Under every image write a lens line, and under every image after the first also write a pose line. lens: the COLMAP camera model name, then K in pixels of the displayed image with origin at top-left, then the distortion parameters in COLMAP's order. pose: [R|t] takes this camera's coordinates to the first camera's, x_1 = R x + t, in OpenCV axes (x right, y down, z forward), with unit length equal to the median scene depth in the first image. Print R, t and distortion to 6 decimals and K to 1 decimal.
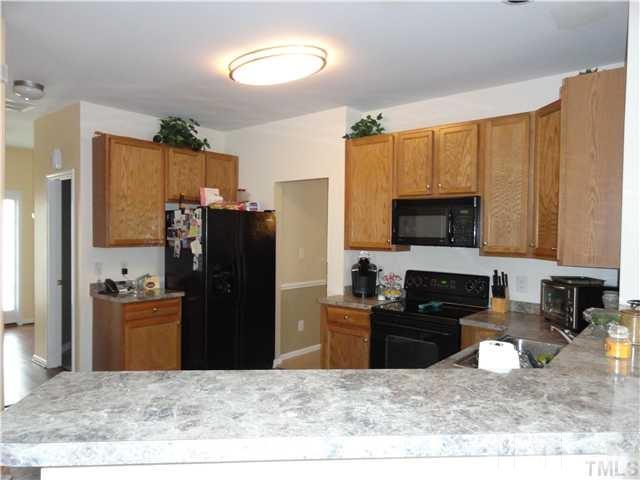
lens RADIAL K [[446.0, 0, 320.1], [0, 446.0, 240.8], [0, 0, 1]] dist [-0.001695, -0.000621]
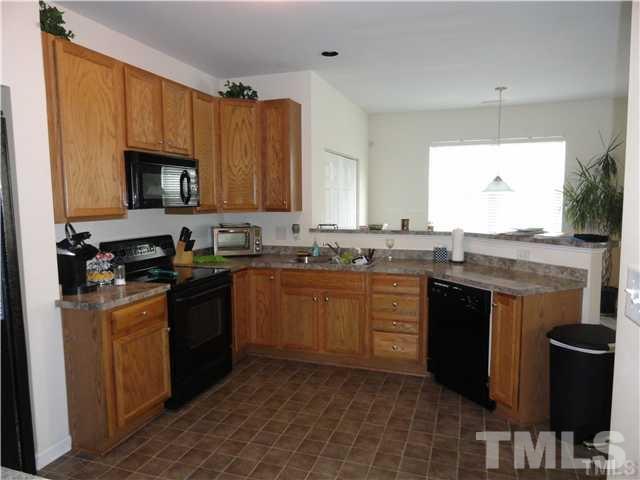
lens RADIAL K [[446.0, 0, 320.2], [0, 446.0, 240.8], [0, 0, 1]] dist [-0.001695, -0.000621]
pose [[-0.359489, -0.099191, 0.927863, -0.682749], [0.024032, 0.993021, 0.115467, -0.018777], [-0.932840, 0.063808, -0.354596, 0.966860]]
